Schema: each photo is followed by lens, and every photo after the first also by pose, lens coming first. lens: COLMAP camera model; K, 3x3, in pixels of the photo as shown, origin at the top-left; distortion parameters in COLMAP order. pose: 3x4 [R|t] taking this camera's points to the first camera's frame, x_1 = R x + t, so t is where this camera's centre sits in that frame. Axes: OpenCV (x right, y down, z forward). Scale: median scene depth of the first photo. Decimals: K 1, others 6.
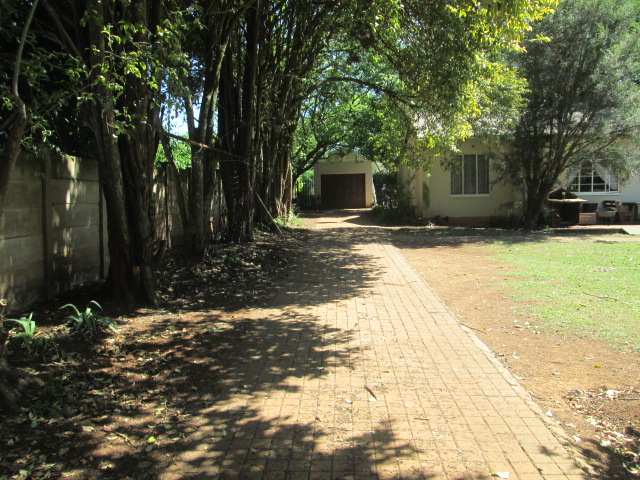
lens RADIAL K [[541.4, 0, 319.6], [0, 541.4, 239.5], [0, 0, 1]] dist [-0.036221, -0.000553]
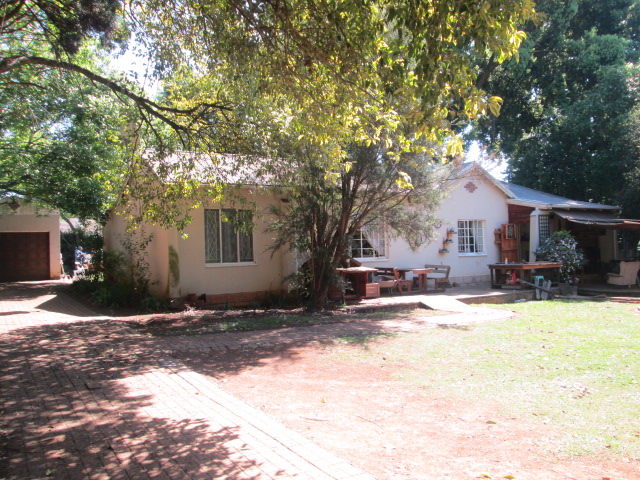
lens RADIAL K [[541.4, 0, 320.2], [0, 541.4, 242.0], [0, 0, 1]] dist [-0.036221, -0.000553]
pose [[0.825986, 0.010330, 0.563596, -0.036341], [0.051192, 0.994326, -0.093251, -0.037222], [-0.561362, 0.105875, 0.820770, 0.329760]]
